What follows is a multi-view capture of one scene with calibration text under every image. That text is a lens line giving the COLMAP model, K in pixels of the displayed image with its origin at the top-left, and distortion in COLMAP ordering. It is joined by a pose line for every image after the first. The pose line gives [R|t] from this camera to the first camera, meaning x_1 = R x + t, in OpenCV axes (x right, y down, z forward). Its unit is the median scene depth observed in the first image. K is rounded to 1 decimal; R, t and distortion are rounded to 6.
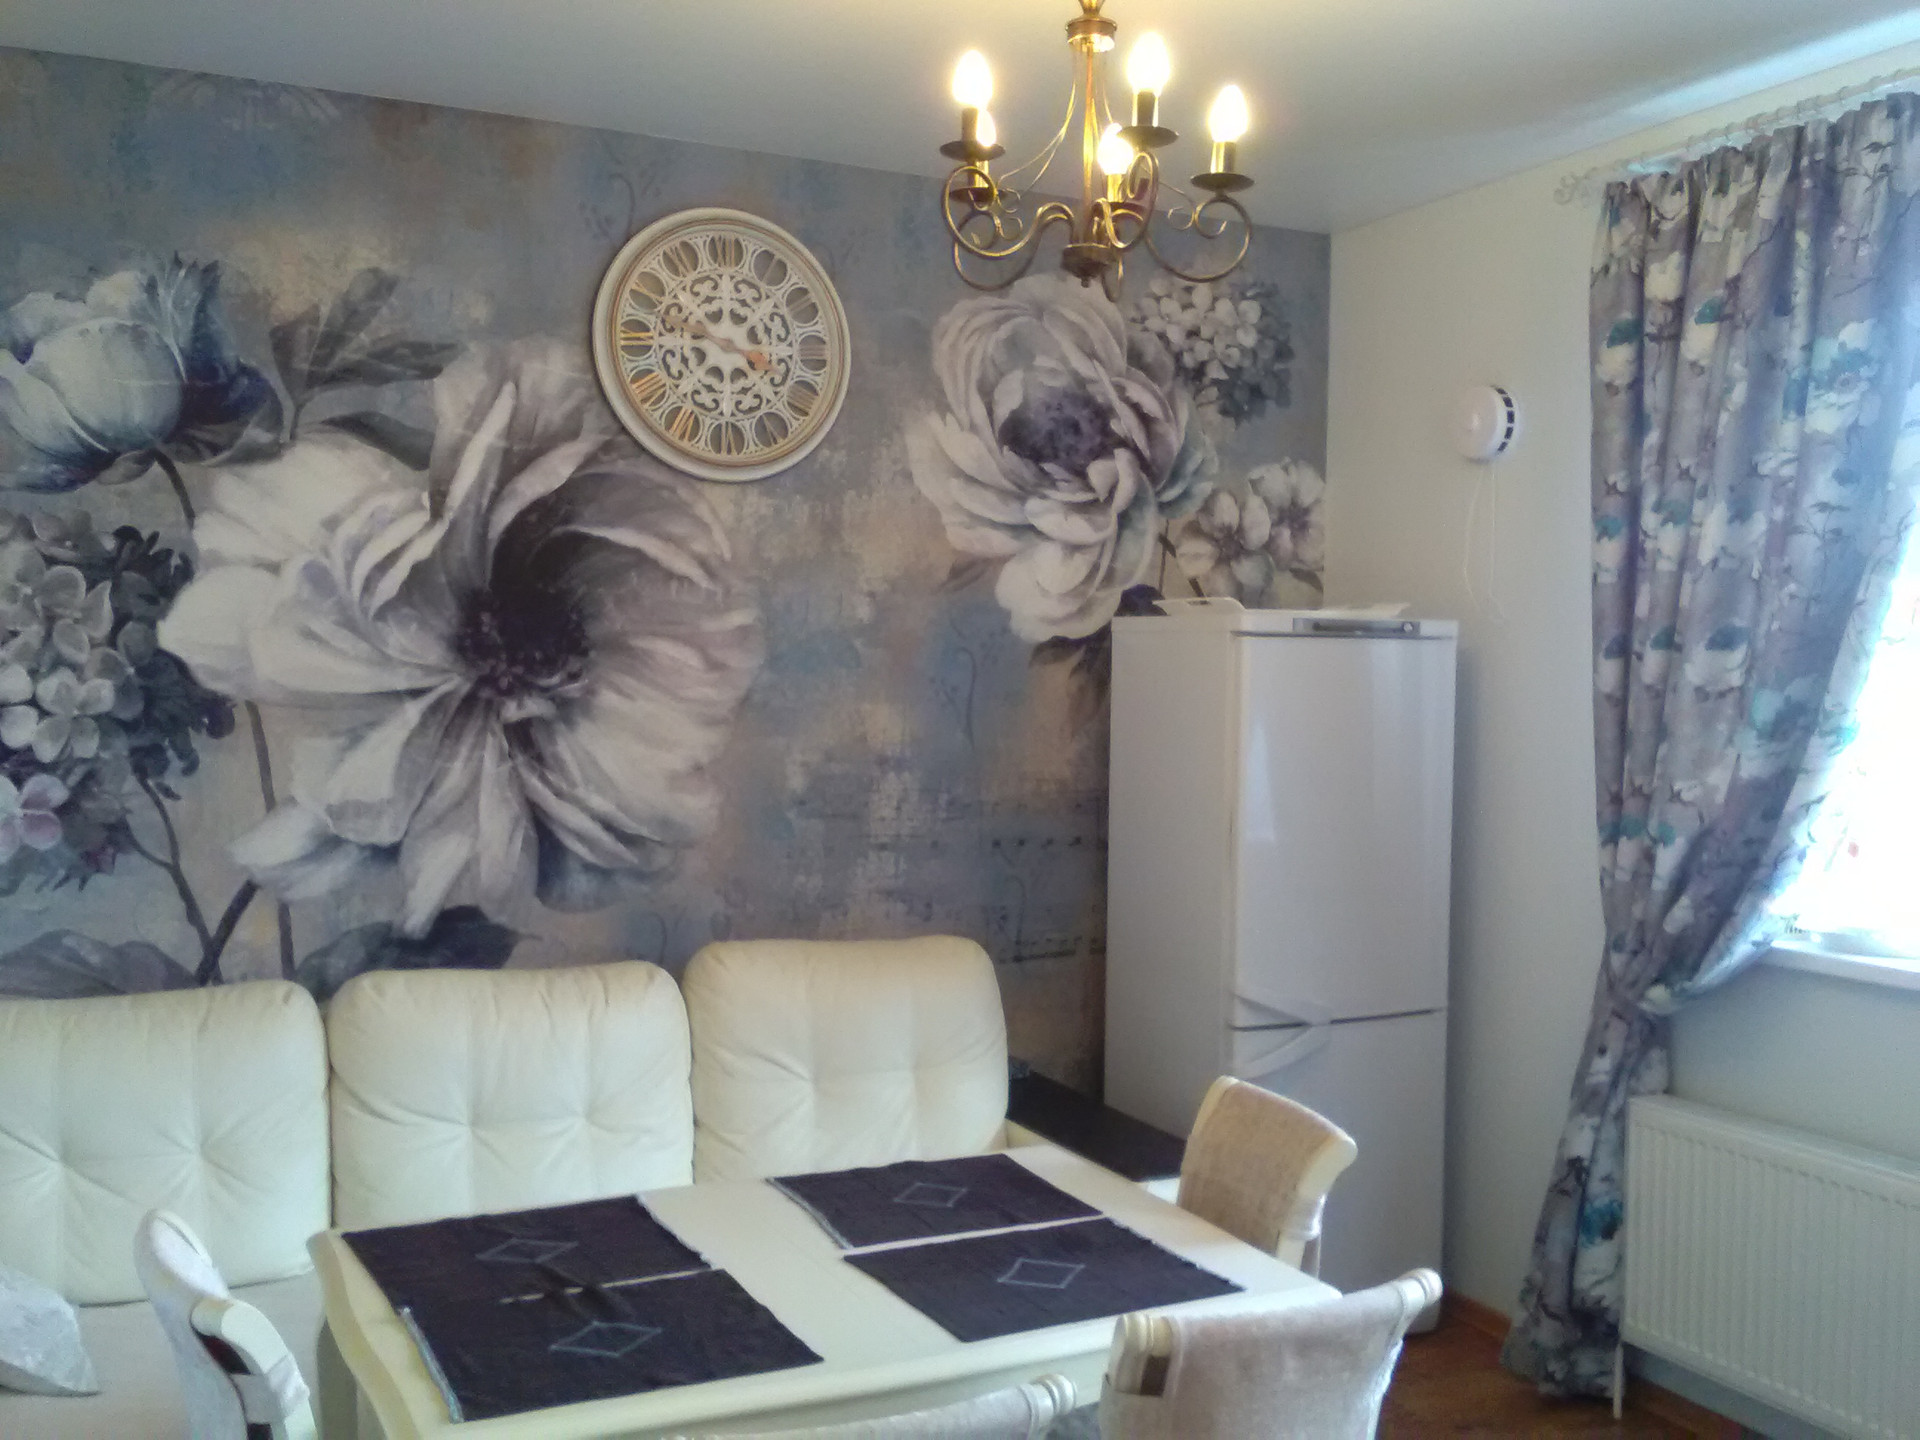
lens RADIAL K [[1794.0, 0, 960.4], [0, 1794.0, 716.1], [0, 0, 1]] dist [0.011160, 0.000000]
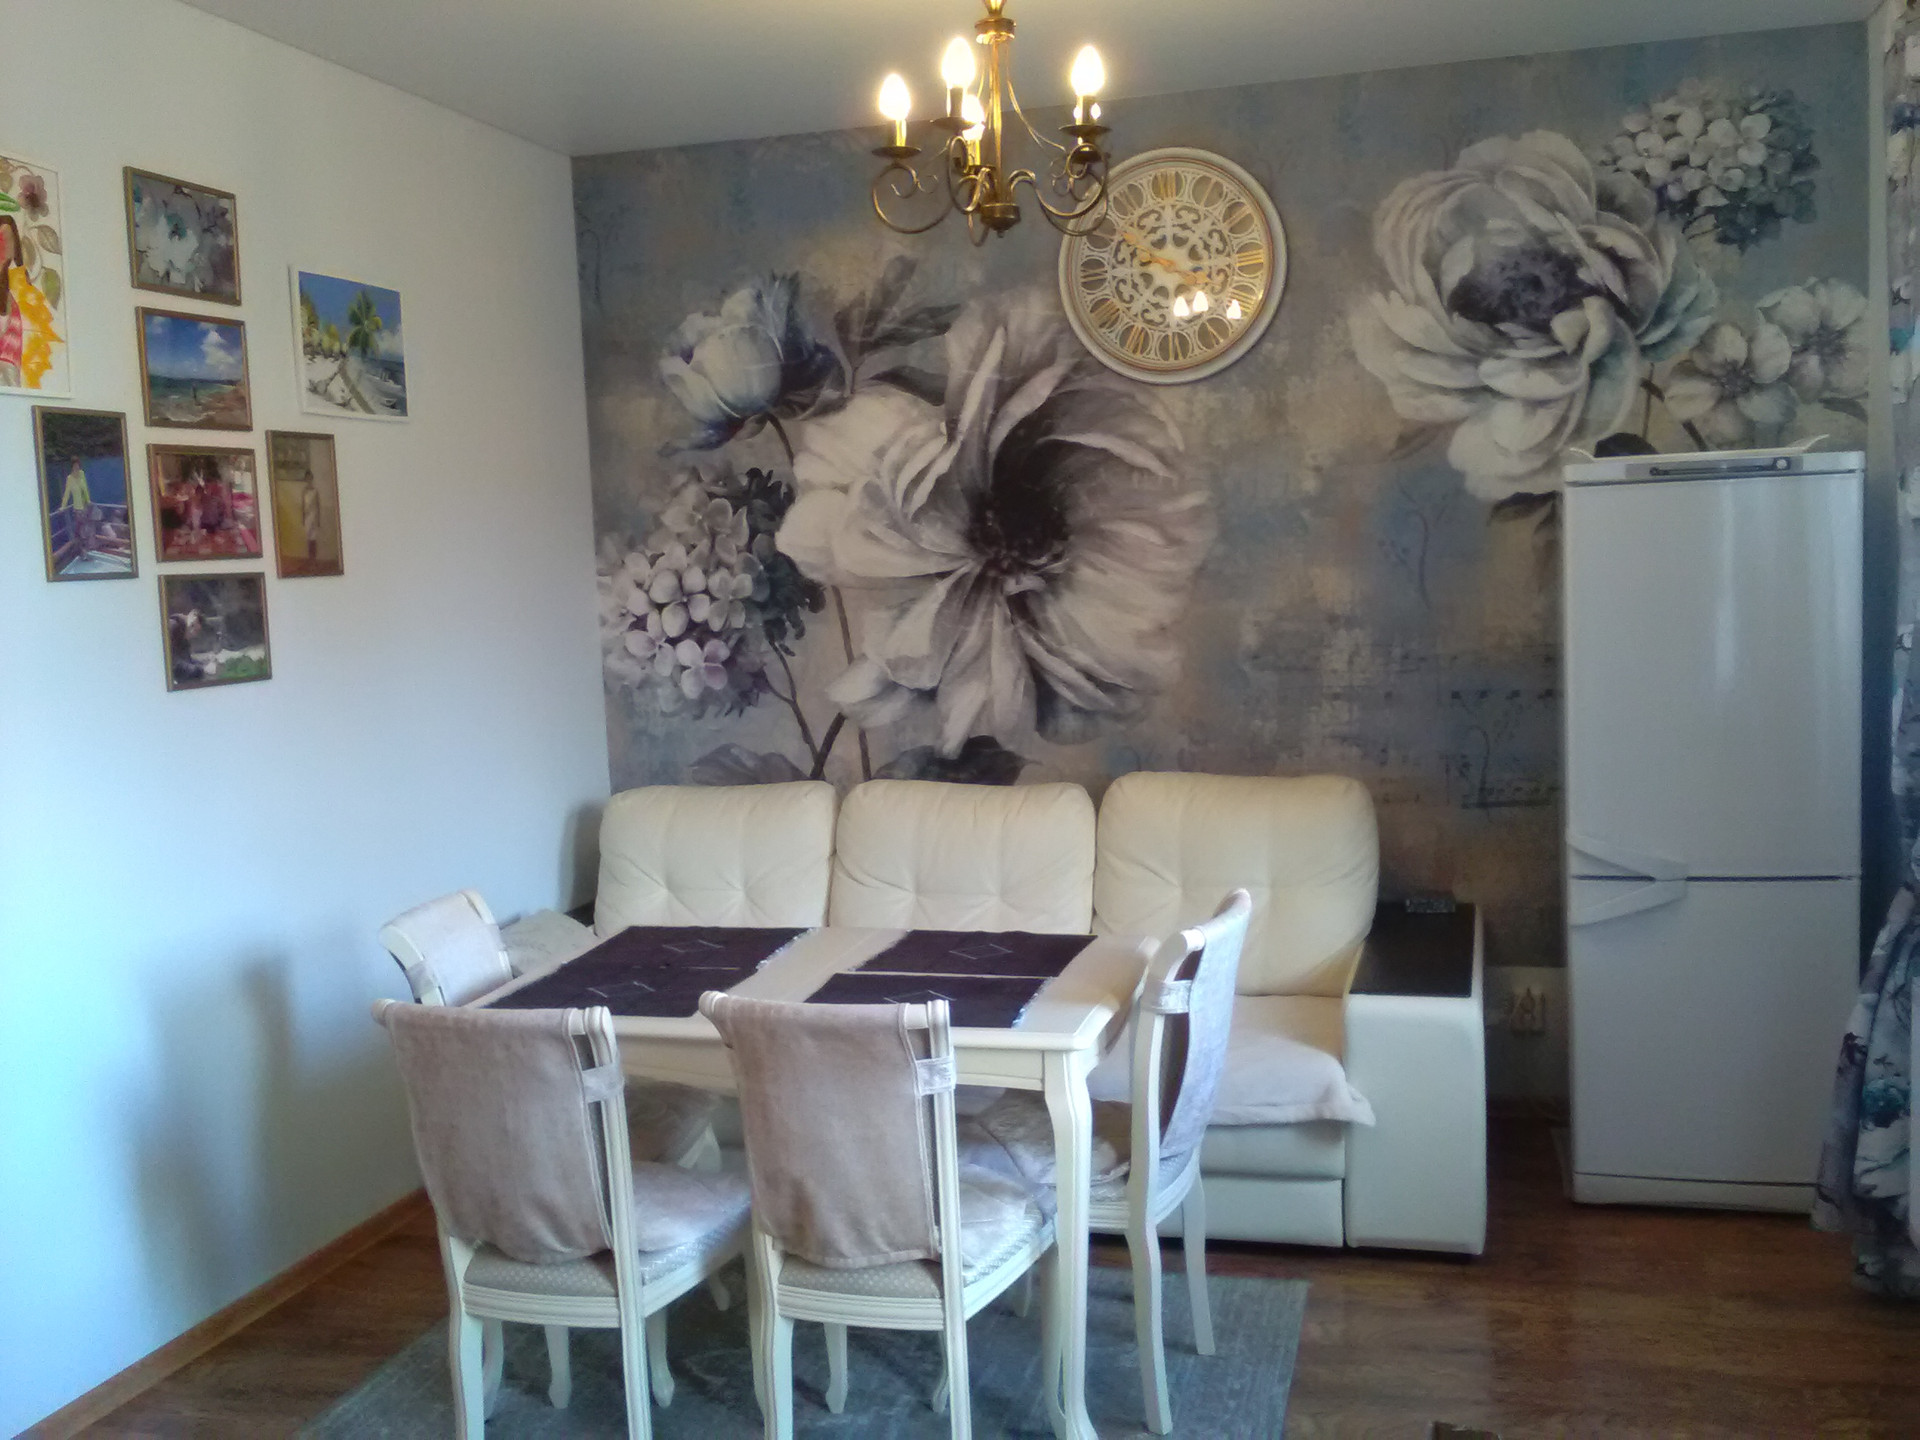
lens RADIAL K [[1794.0, 0, 959.2], [0, 1794.0, 721.5], [0, 0, 1]] dist [0.011160, 0.000000]
pose [[0.744078, 0.018196, -0.667845, 0.563420], [0.033043, 0.997403, 0.063989, 0.010233], [0.667276, -0.069680, 0.741544, 0.019365]]
